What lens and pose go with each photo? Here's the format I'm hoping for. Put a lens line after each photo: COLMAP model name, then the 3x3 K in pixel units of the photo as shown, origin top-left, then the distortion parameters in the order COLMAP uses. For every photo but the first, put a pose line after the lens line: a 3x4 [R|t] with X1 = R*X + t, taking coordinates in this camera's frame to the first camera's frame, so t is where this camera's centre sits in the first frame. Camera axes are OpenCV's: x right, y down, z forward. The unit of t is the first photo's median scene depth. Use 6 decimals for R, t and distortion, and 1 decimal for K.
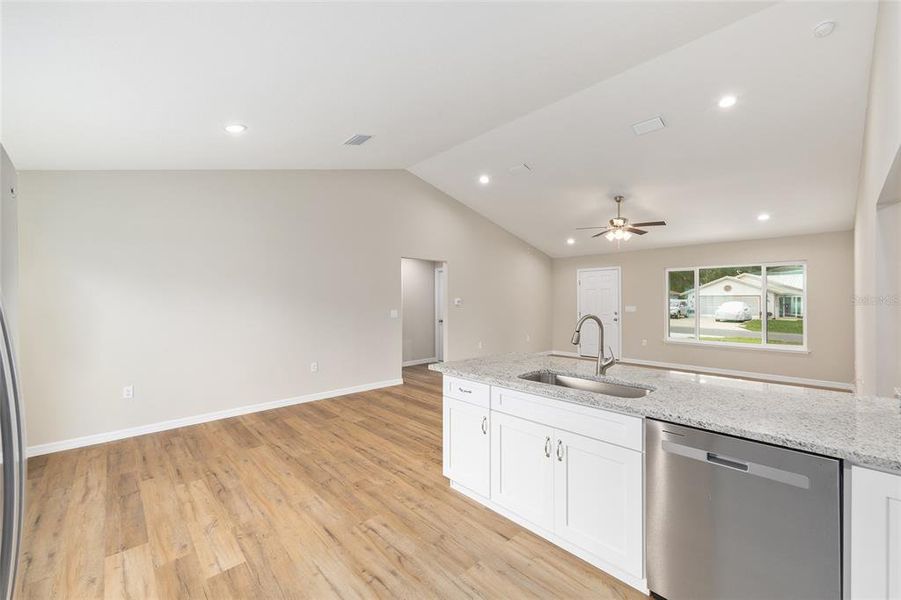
lens RADIAL K [[363.6, 0, 454.5], [0, 363.6, 299.6], [0, 0, 1]] dist [0.000984, 0.000161]
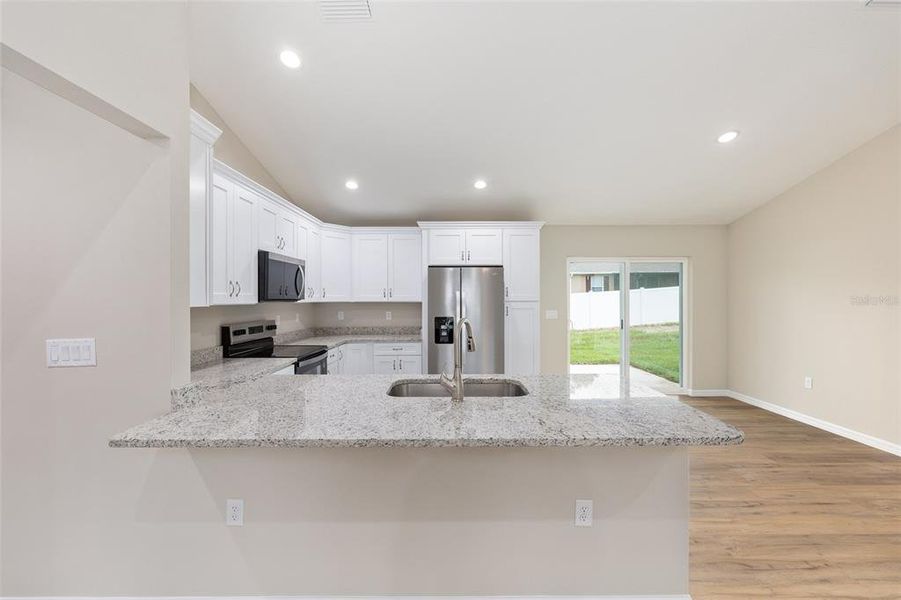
lens RADIAL K [[363.6, 0, 449.5], [0, 363.6, 299.9], [0, 0, 1]] dist [0.000984, 0.000161]
pose [[-0.704642, 0.003006, -0.709556, 1.167274], [0.004847, 0.999988, -0.000577, 0.005846], [0.709546, -0.003846, -0.704648, 1.875541]]
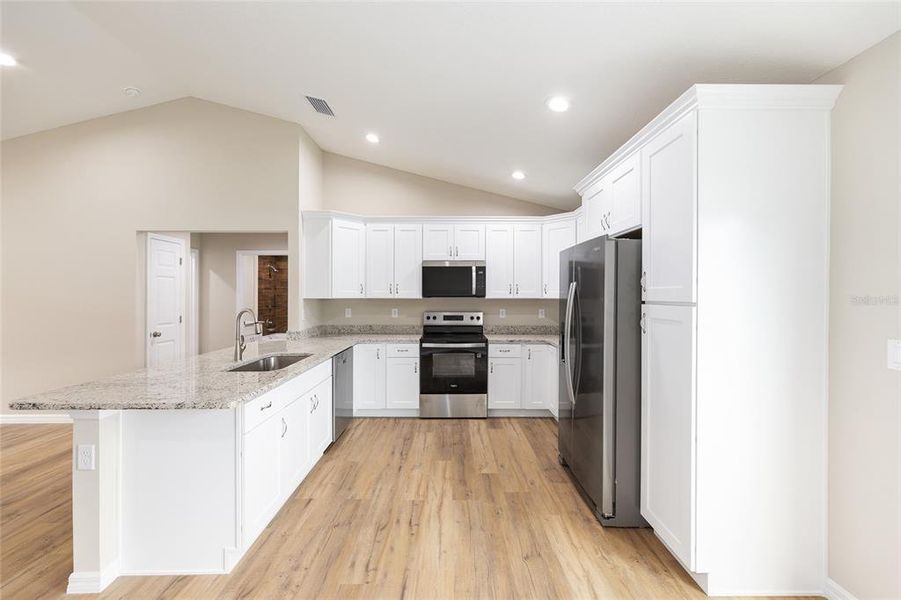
lens RADIAL K [[363.6, 0, 448.4], [0, 363.6, 294.8], [0, 0, 1]] dist [0.000984, 0.000161]
pose [[-0.725792, 0.005678, 0.687890, -0.965796], [0.003677, 0.999984, -0.004374, 0.003867], [-0.687904, -0.000645, -0.725801, 1.513022]]
